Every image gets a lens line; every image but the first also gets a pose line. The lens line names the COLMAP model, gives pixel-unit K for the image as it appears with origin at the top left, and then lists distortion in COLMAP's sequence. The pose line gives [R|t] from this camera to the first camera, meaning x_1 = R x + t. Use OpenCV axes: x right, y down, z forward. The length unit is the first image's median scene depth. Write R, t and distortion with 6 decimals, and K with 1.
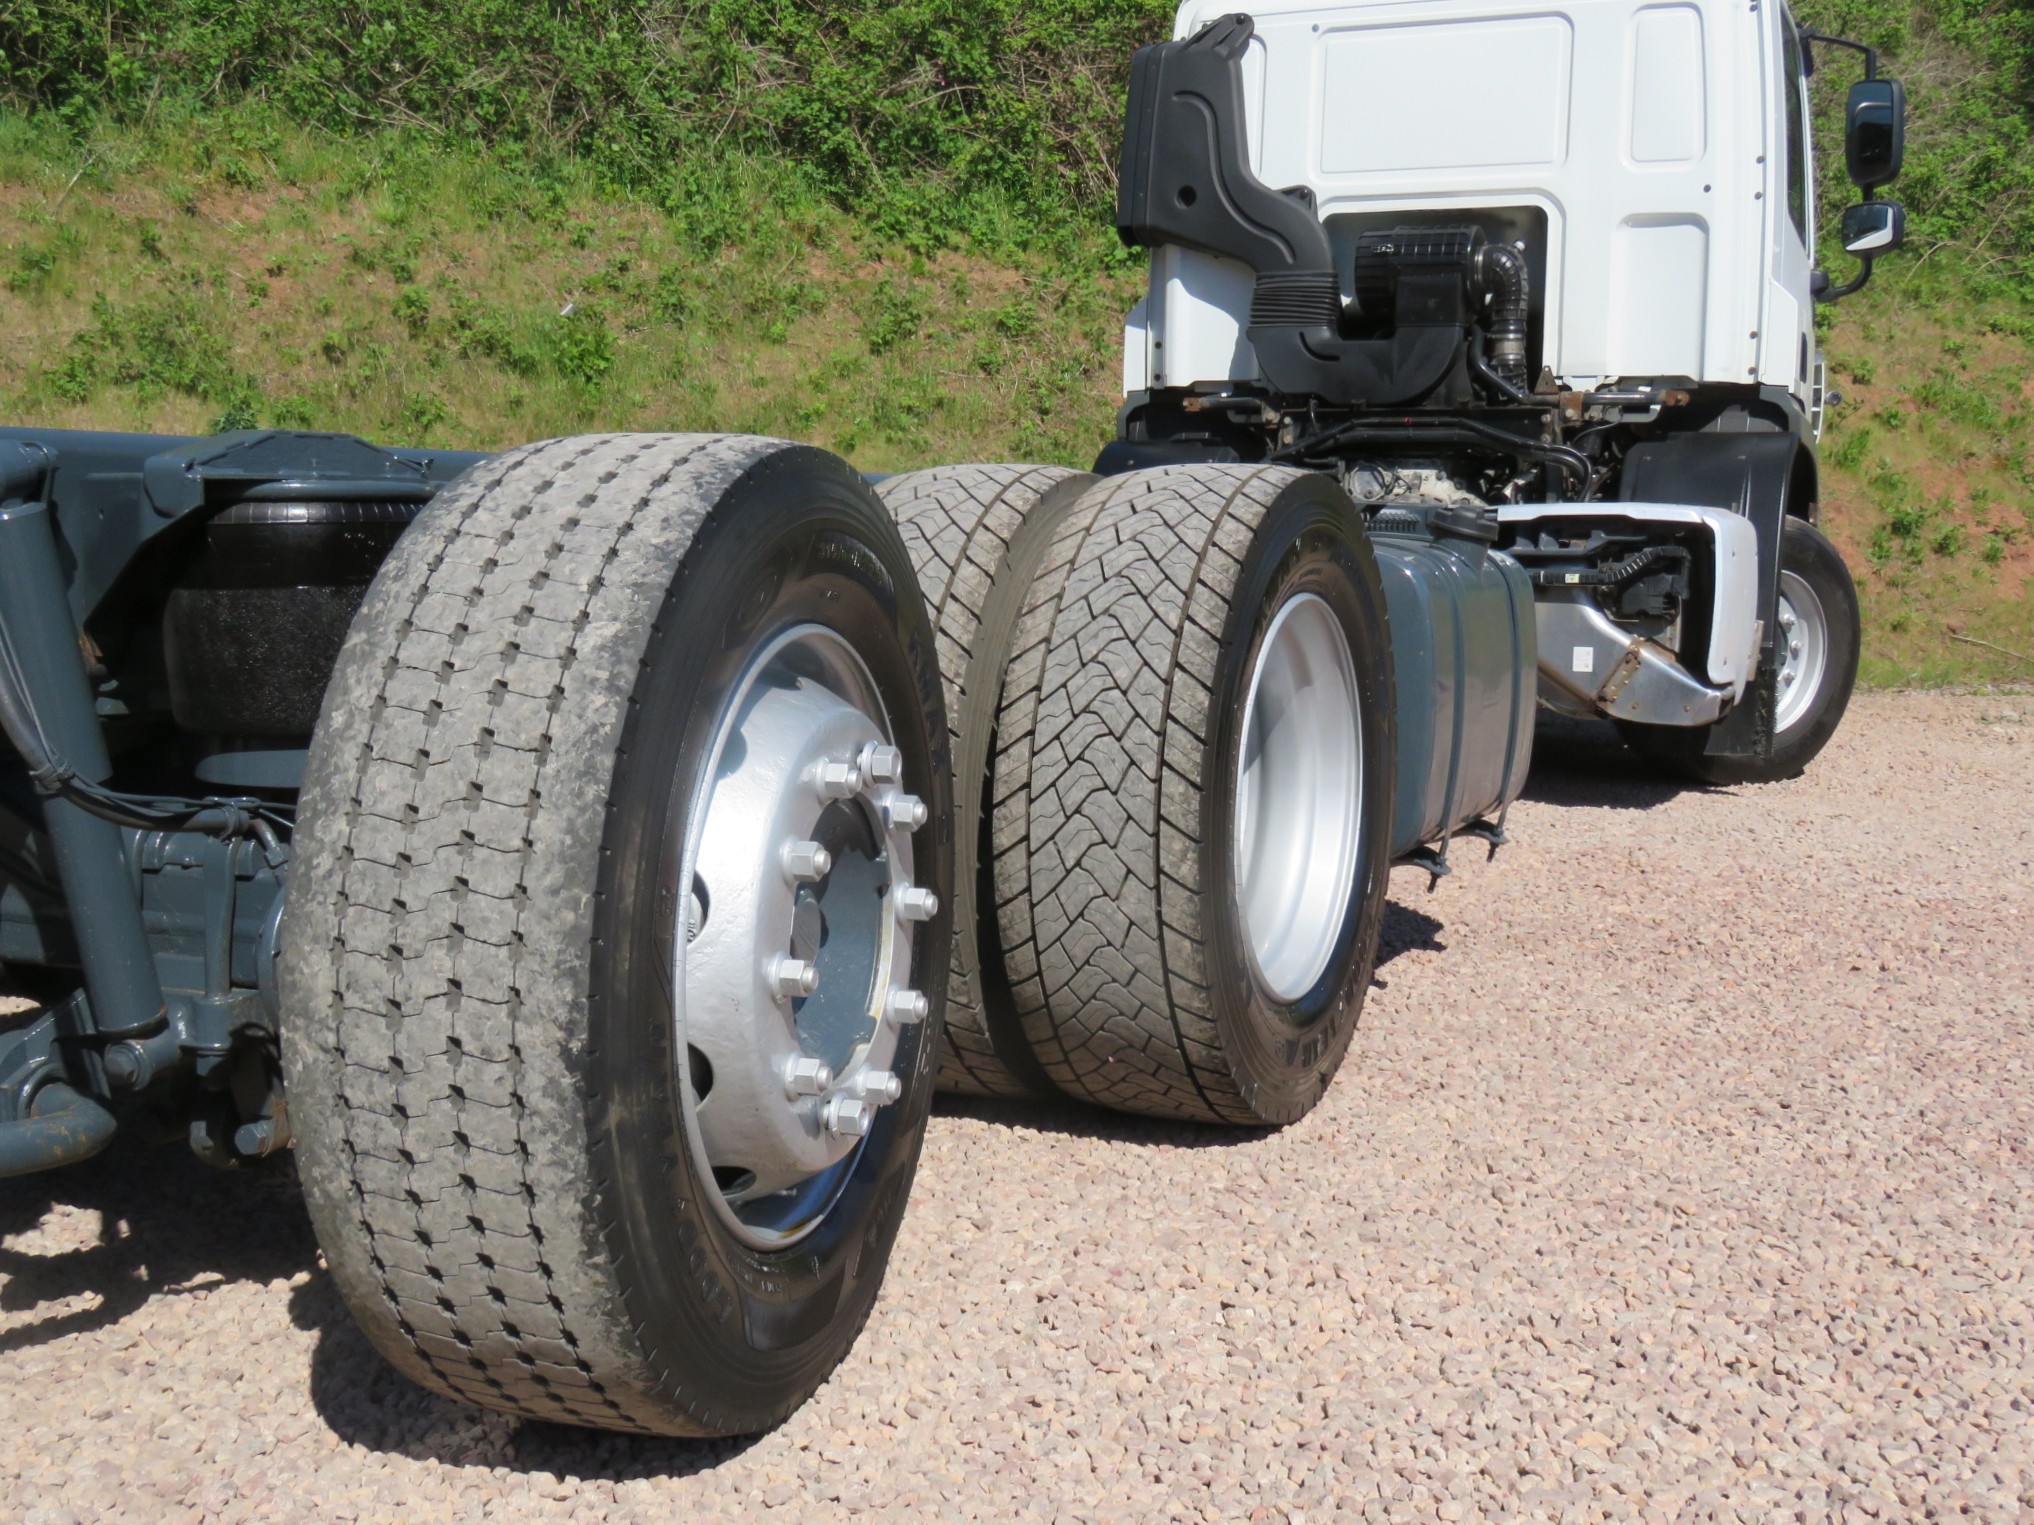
lens RADIAL K [[2399.3, 0, 1017.0], [0, 2399.3, 762.5], [0, 0, 1]] dist [0.009352, -0.043487]
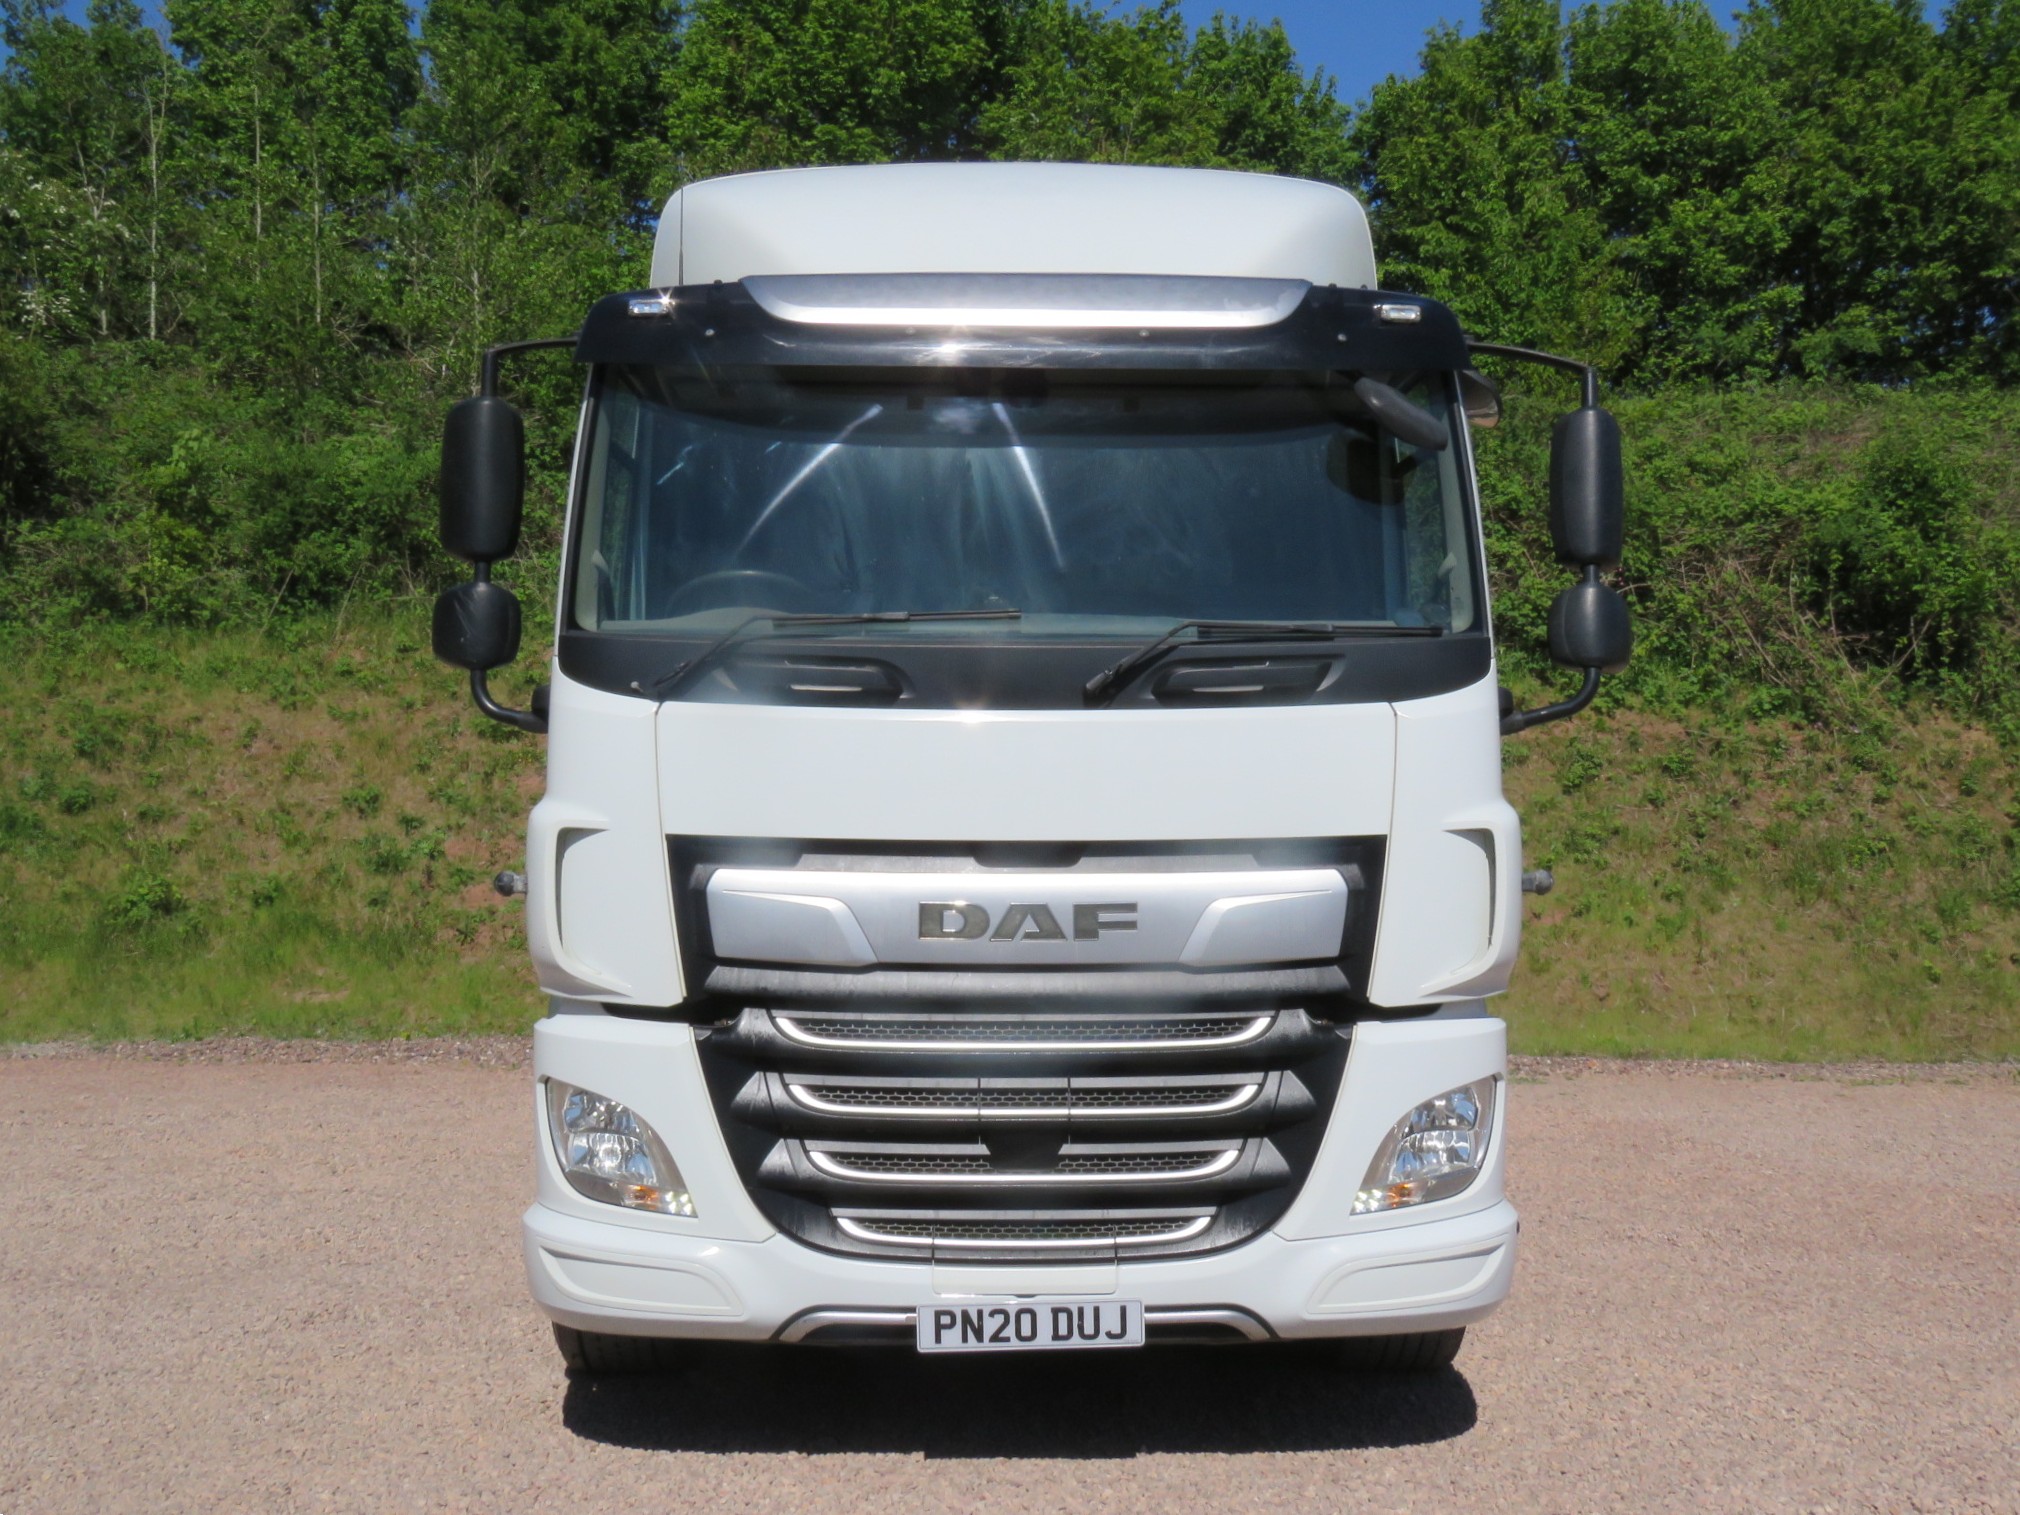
lens RADIAL K [[2210.9, 0, 1010.0], [0, 2210.9, 757.5], [0, 0, 1]] dist [0.007117, -0.012699]
pose [[0.948664, -0.021998, -0.315519, 0.035153], [-0.022728, 0.990258, -0.137378, -0.013742], [0.315467, 0.137497, 0.938922, -0.252562]]
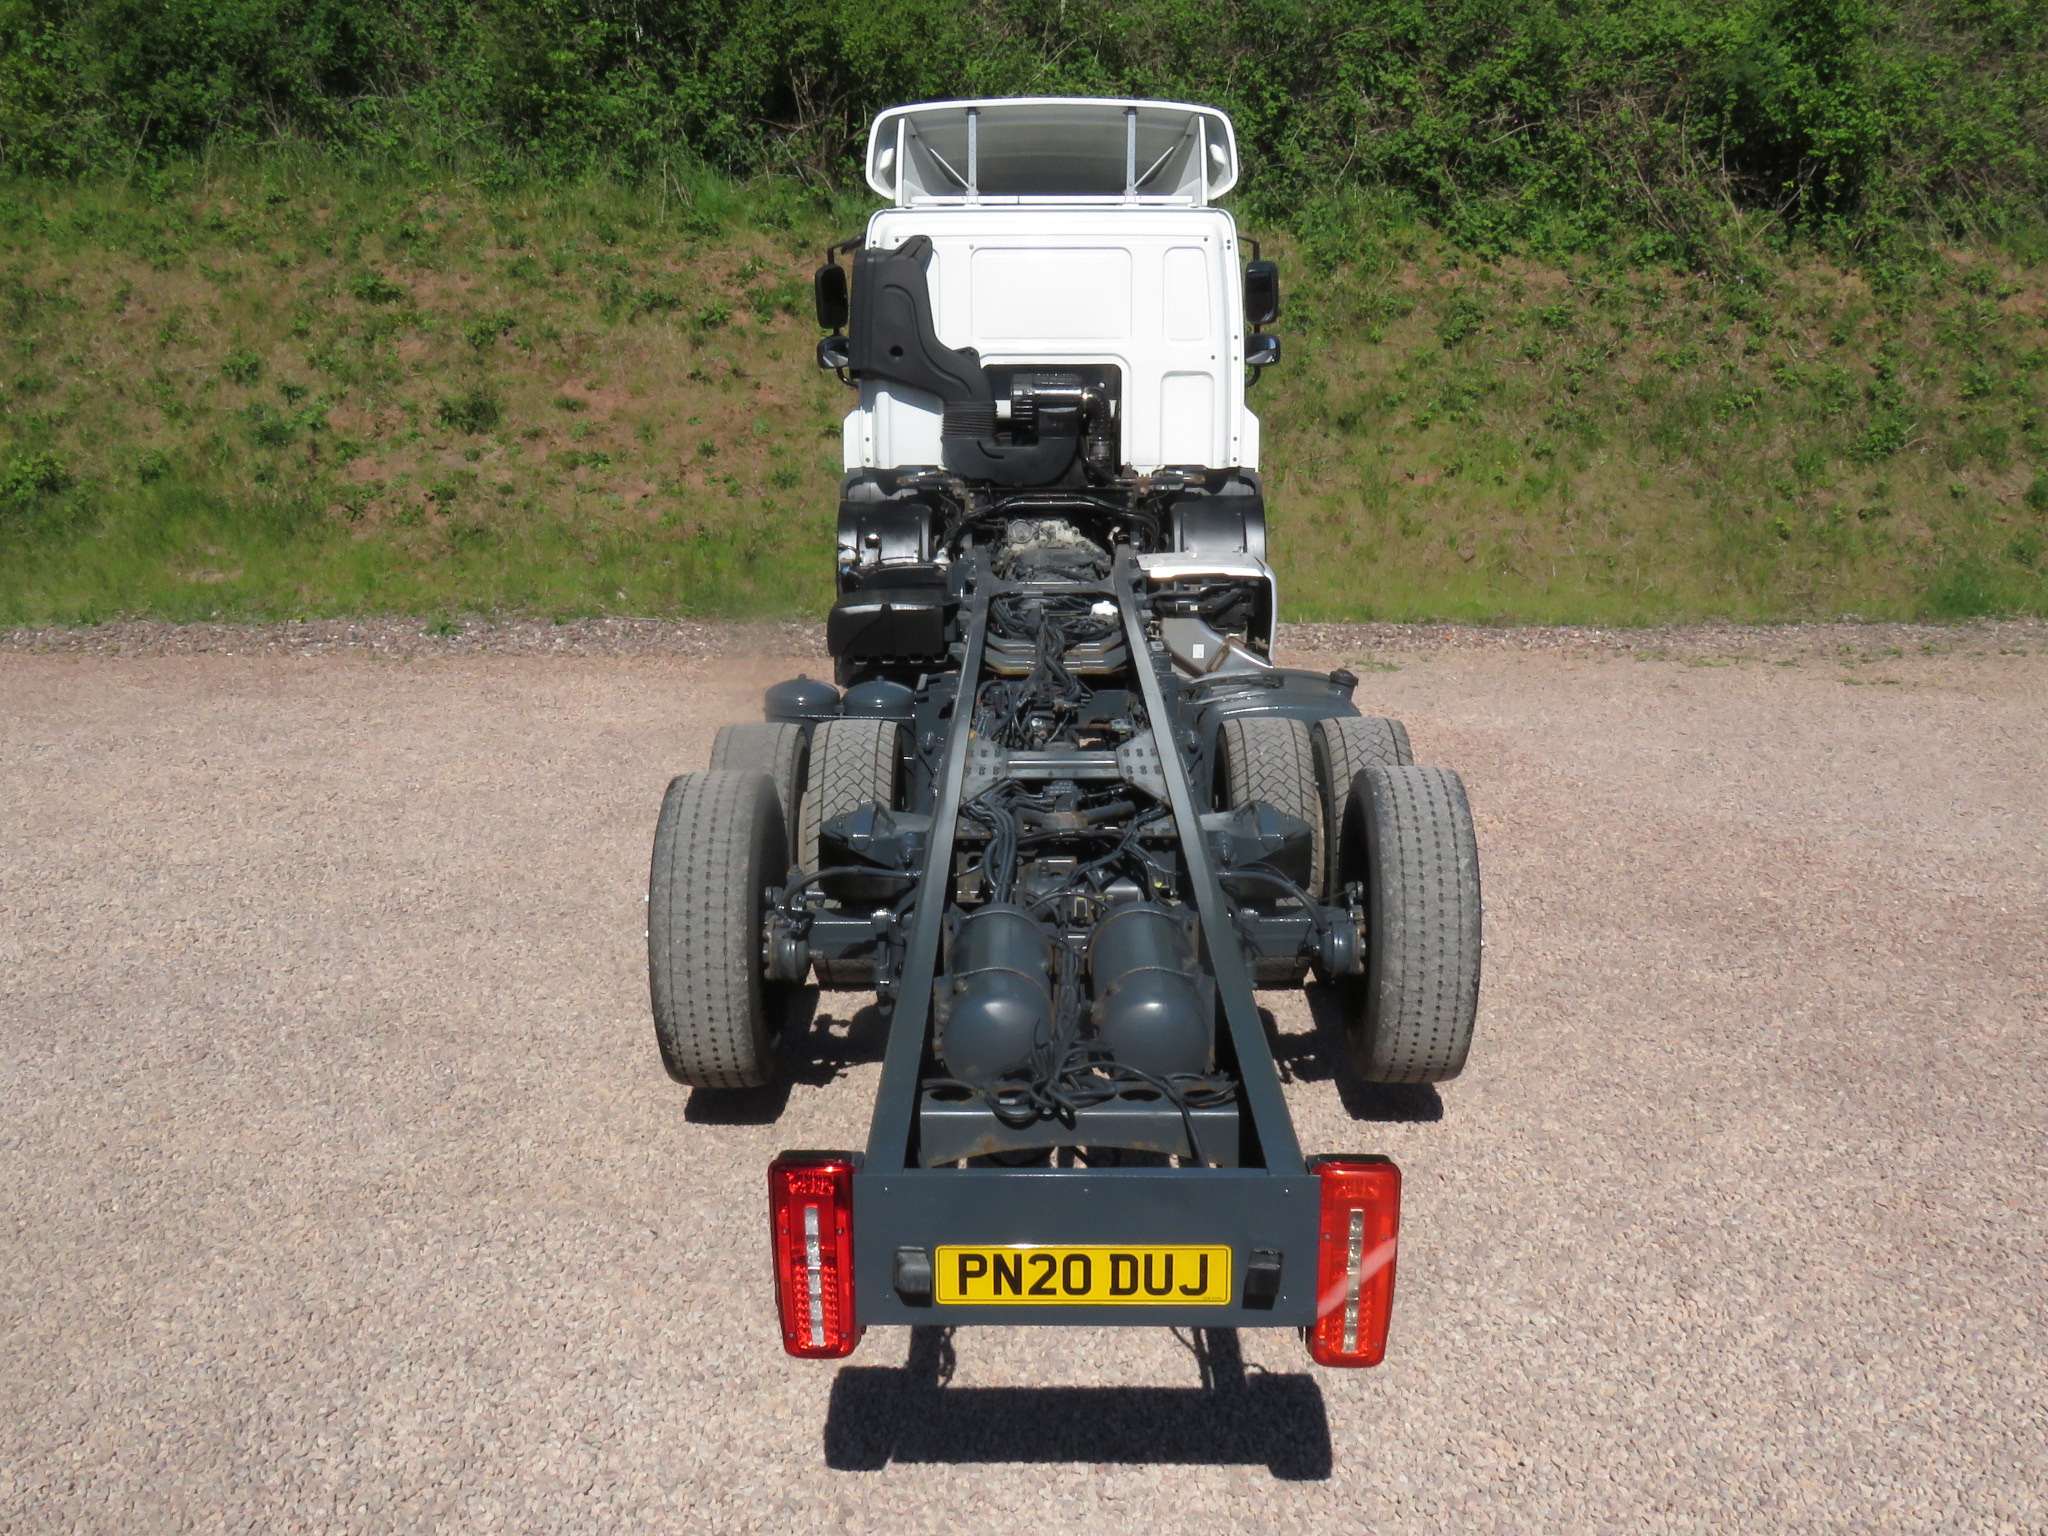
lens RADIAL K [[2128.3, 0, 1024.0], [0, 2128.3, 768.0], [0, 0, 1]] dist [-0.002766, -0.021060]
pose [[0.960253, 0.049477, -0.274709, 0.052016], [-0.015640, 0.992156, 0.124024, -0.078411], [0.278691, -0.114797, 0.953495, -0.234665]]
